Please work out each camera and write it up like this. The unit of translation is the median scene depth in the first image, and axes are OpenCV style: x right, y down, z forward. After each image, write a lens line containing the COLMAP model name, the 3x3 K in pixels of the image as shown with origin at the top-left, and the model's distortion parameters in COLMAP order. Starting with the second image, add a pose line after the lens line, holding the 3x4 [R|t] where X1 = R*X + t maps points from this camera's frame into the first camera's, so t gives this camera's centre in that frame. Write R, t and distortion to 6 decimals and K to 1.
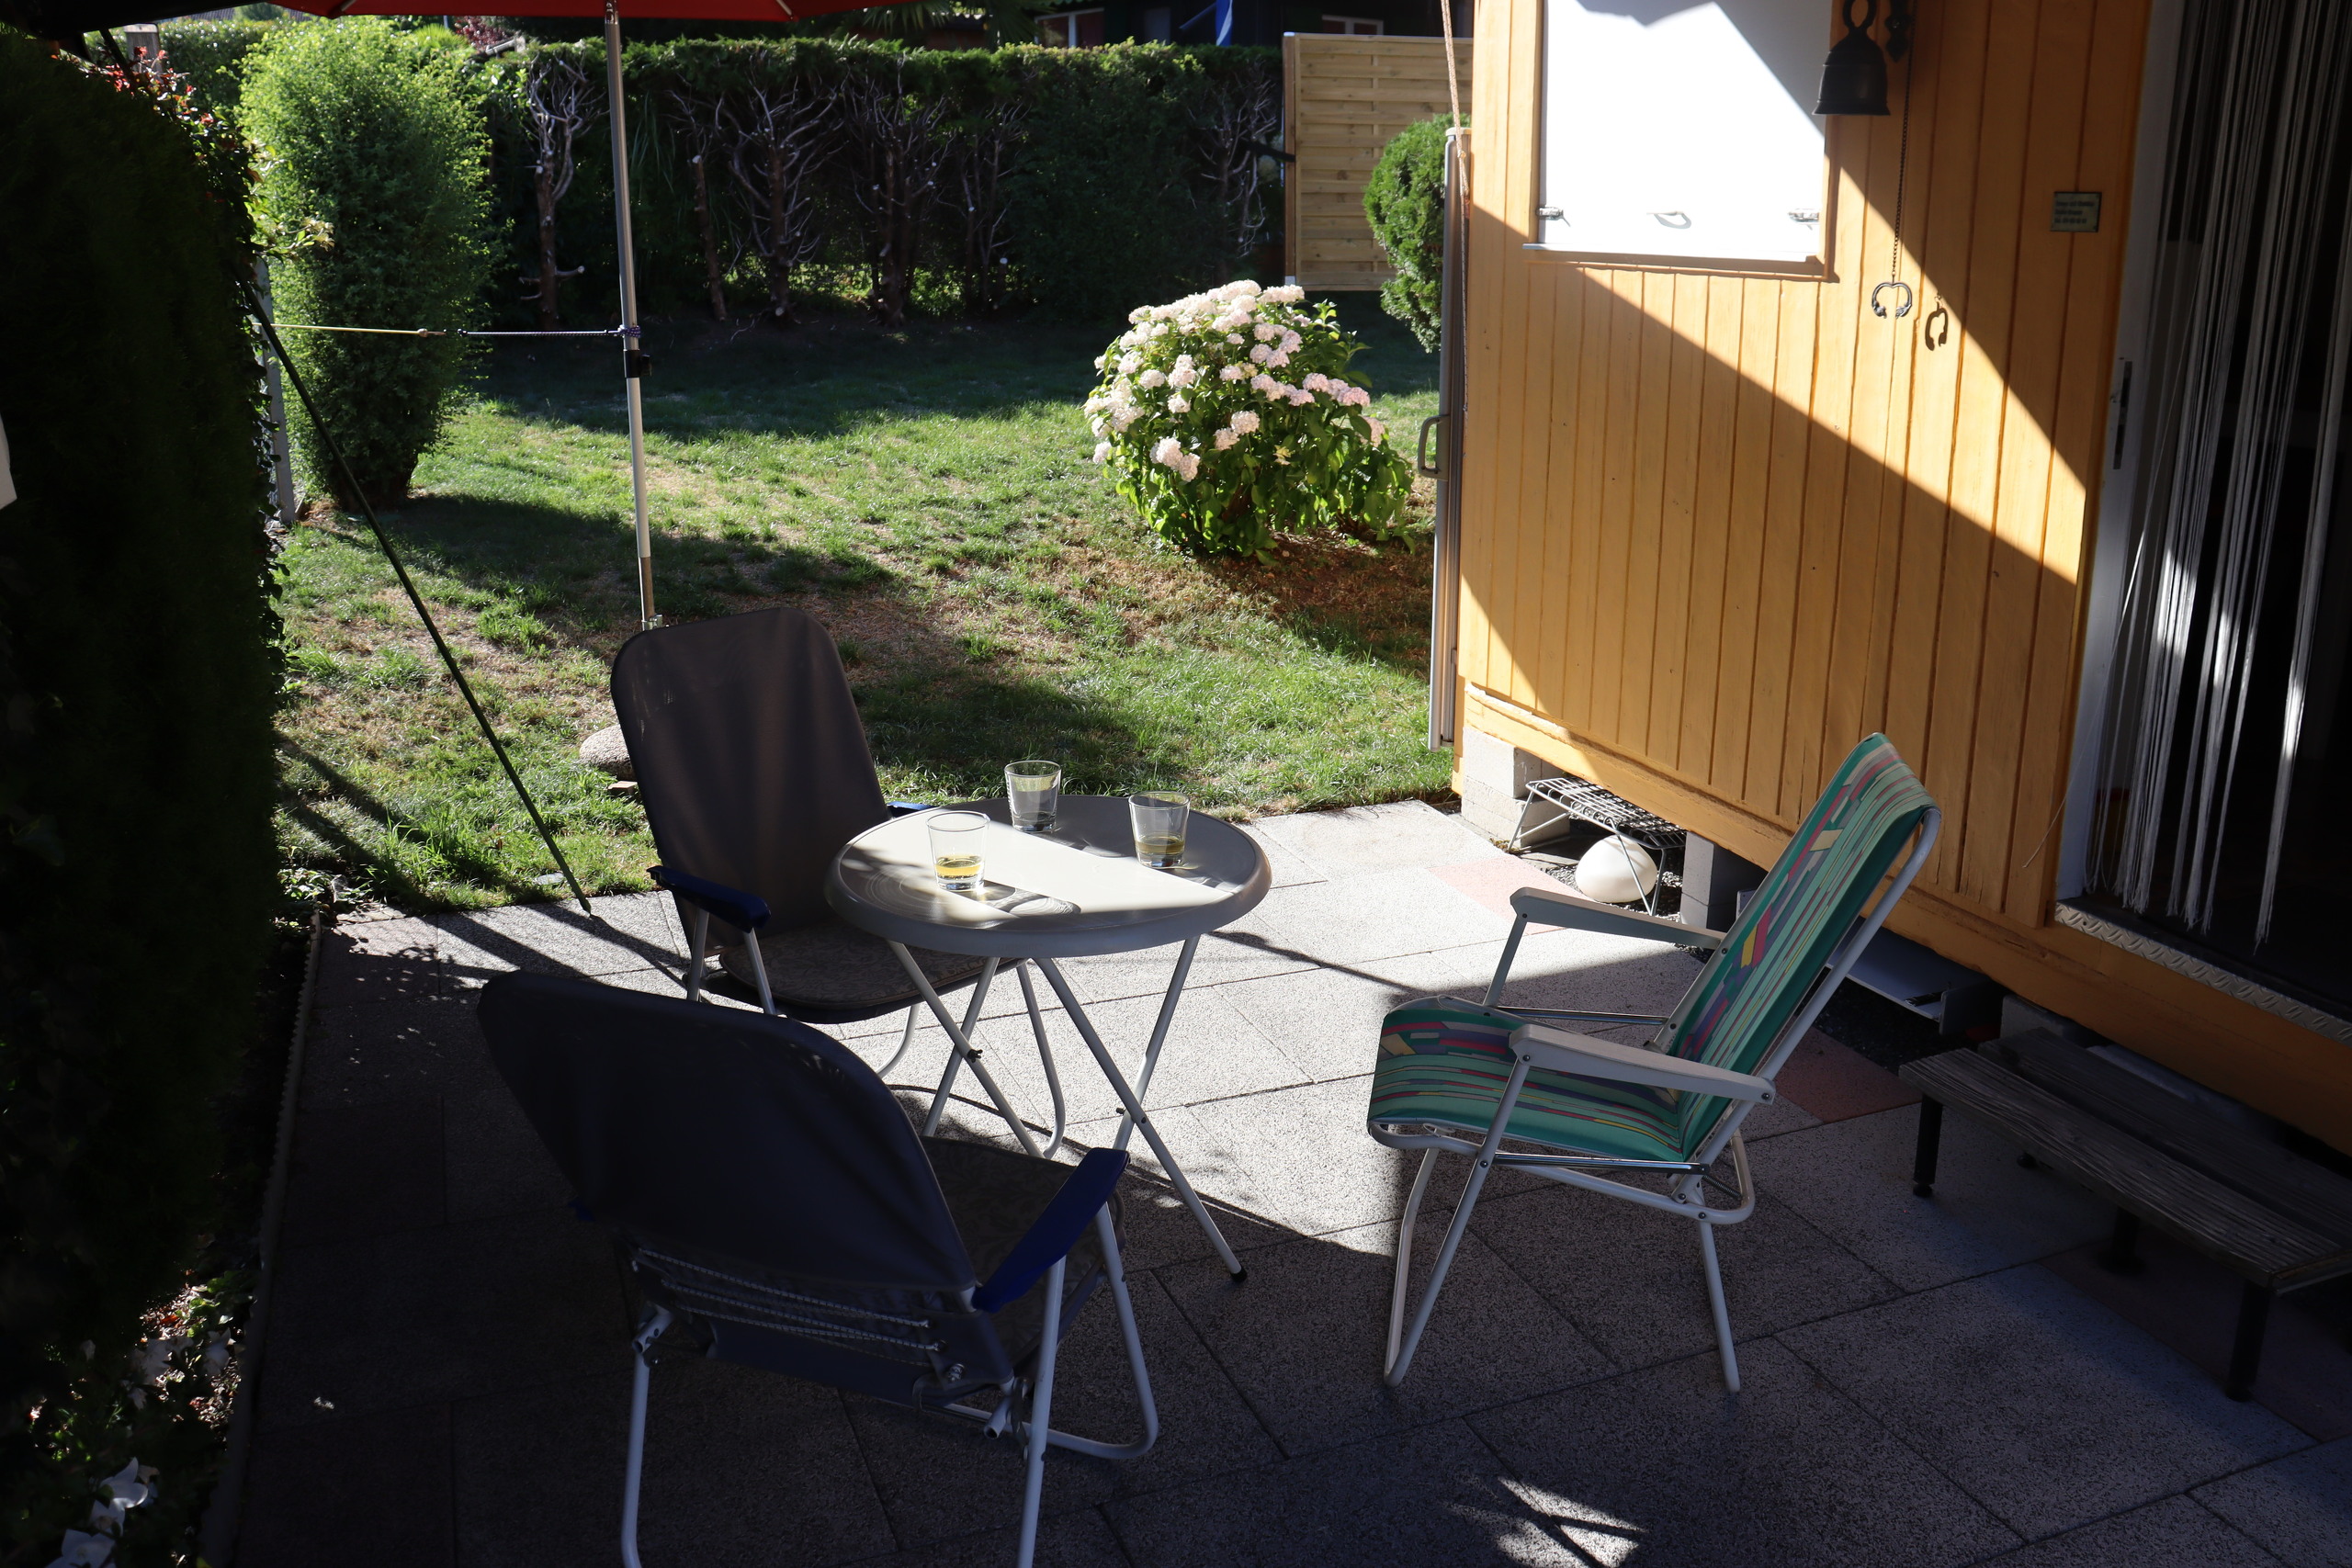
lens RADIAL K [[1895.3, 0, 1171.8], [0, 1895.3, 788.2], [0, 0, 1]] dist [-0.151158, 0.030683]
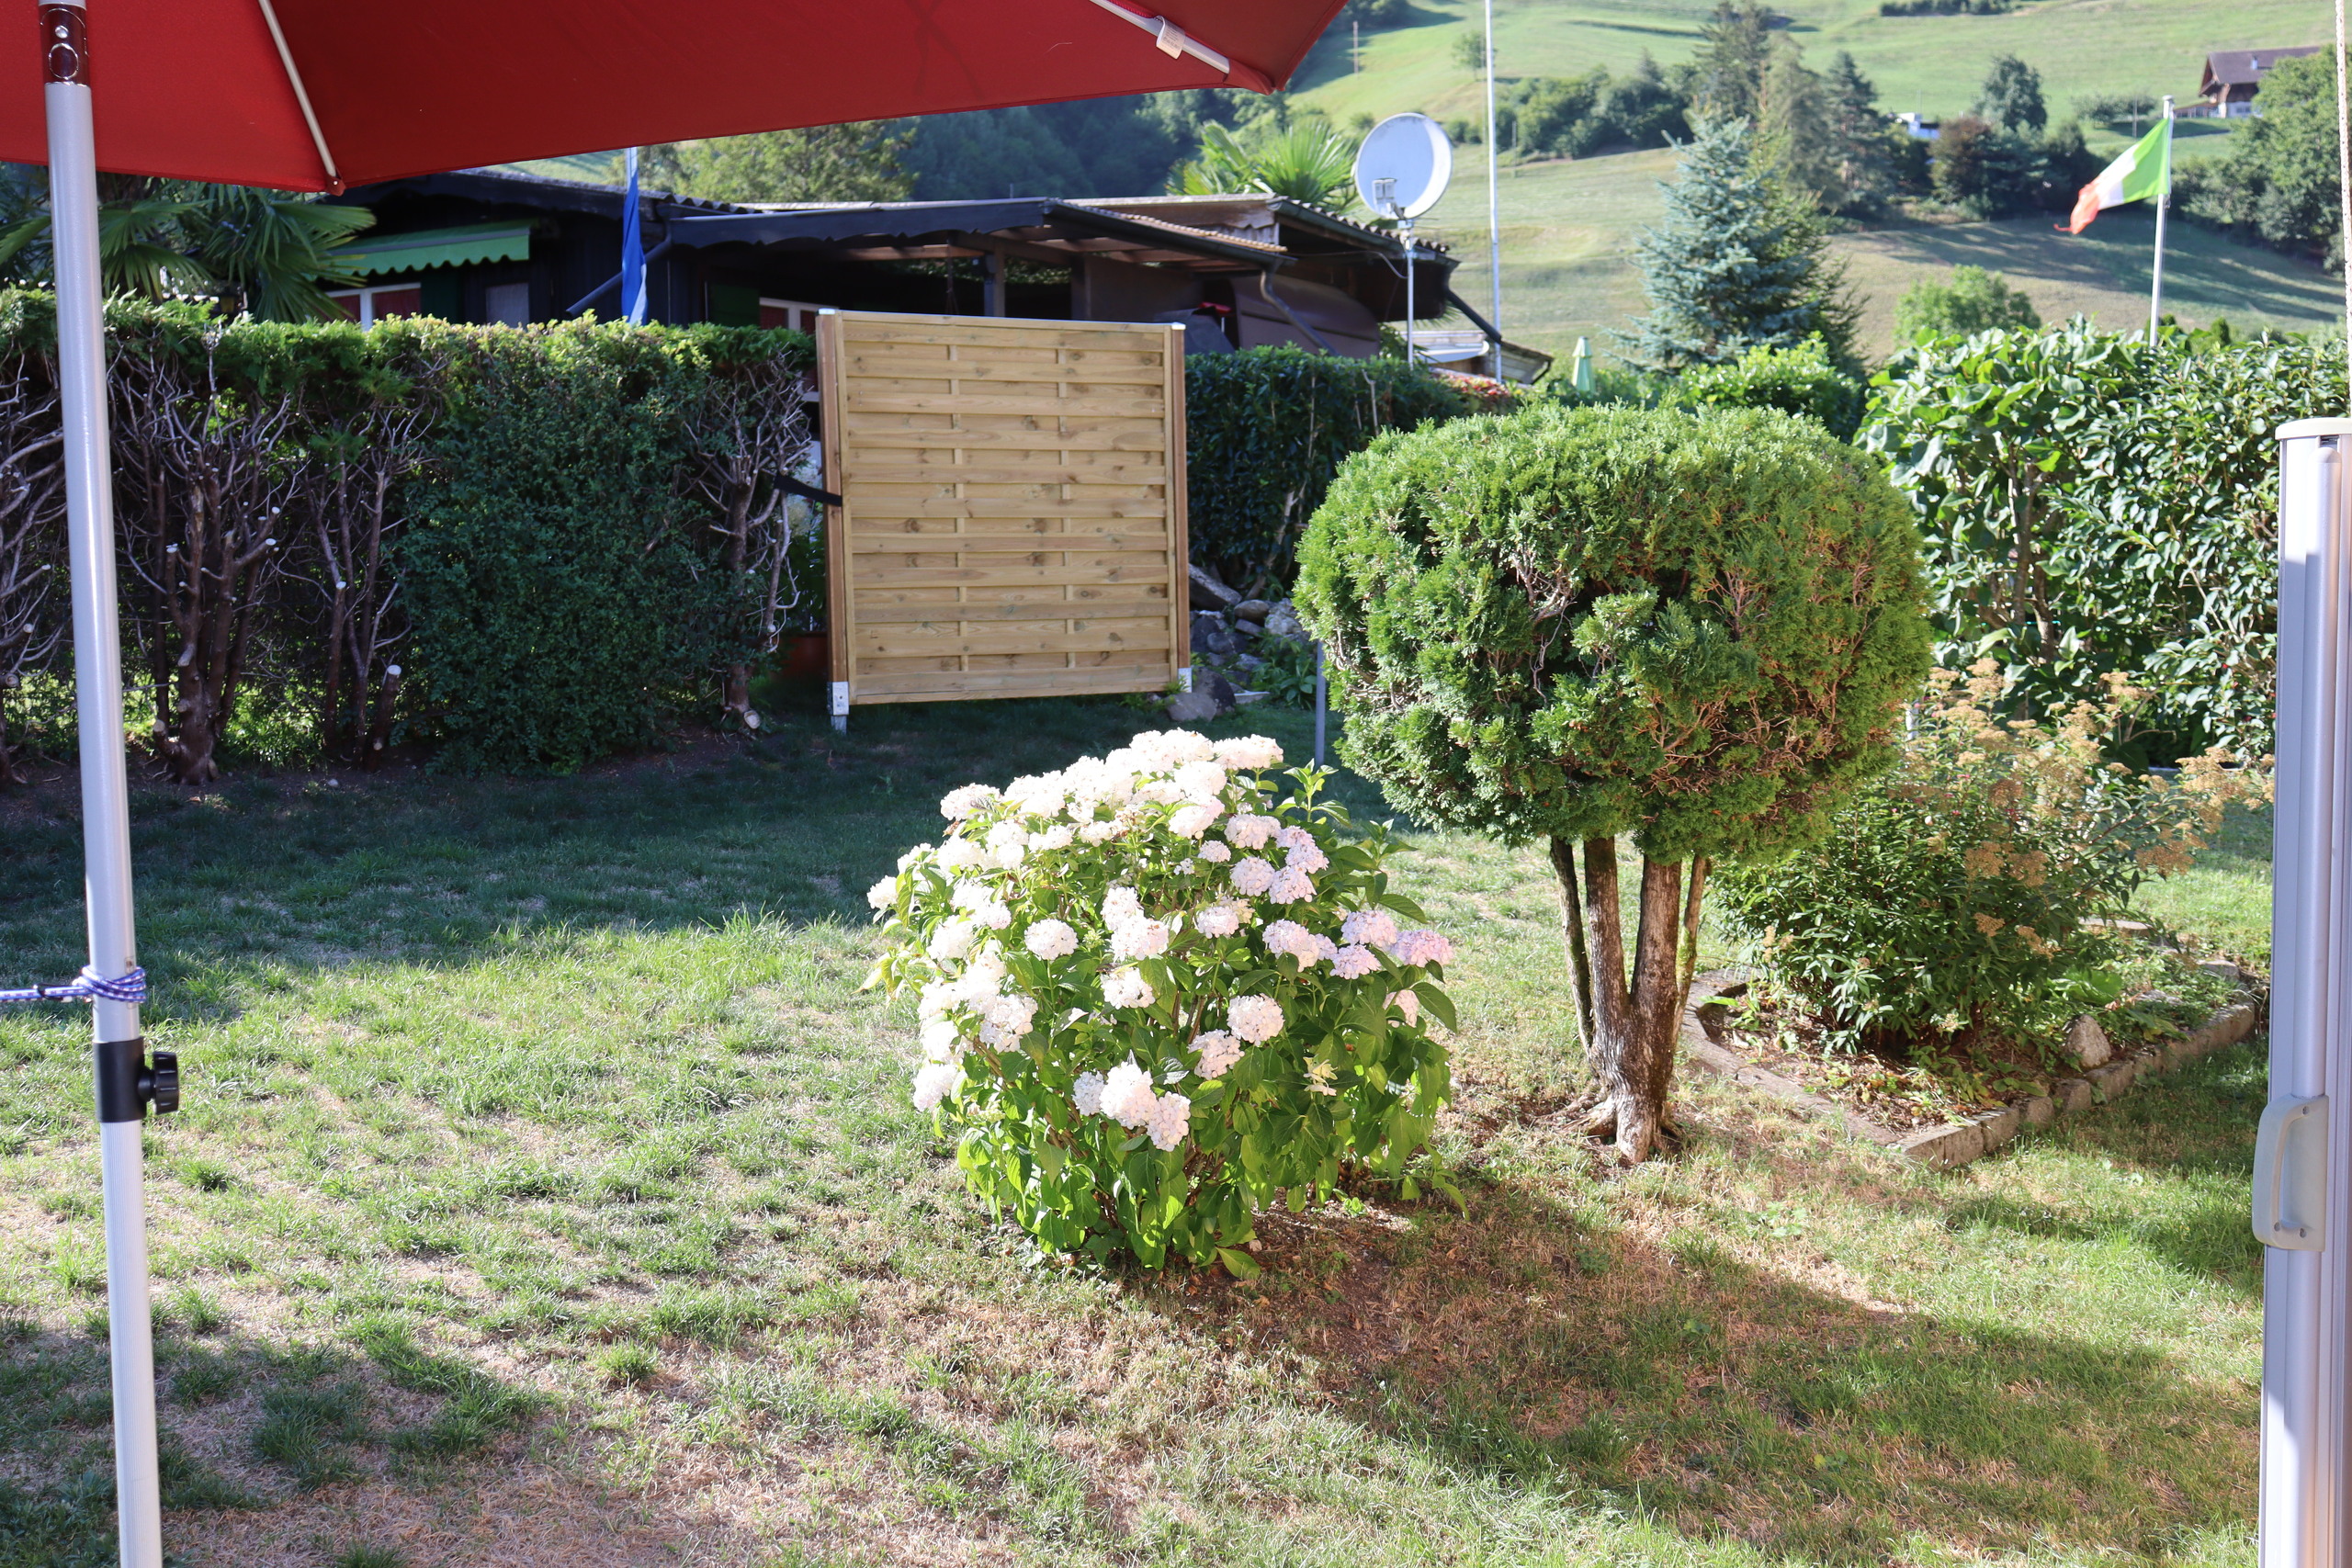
lens RADIAL K [[2514.3, 0, 1177.5], [0, 2514.3, 790.9], [0, 0, 1]] dist [-0.019722, 0.000000]
pose [[0.955457, -0.036080, 0.292917, -0.093938], [0.096715, 0.975972, -0.195258, -0.067717], [-0.278834, 0.214890, 0.935988, 0.200384]]
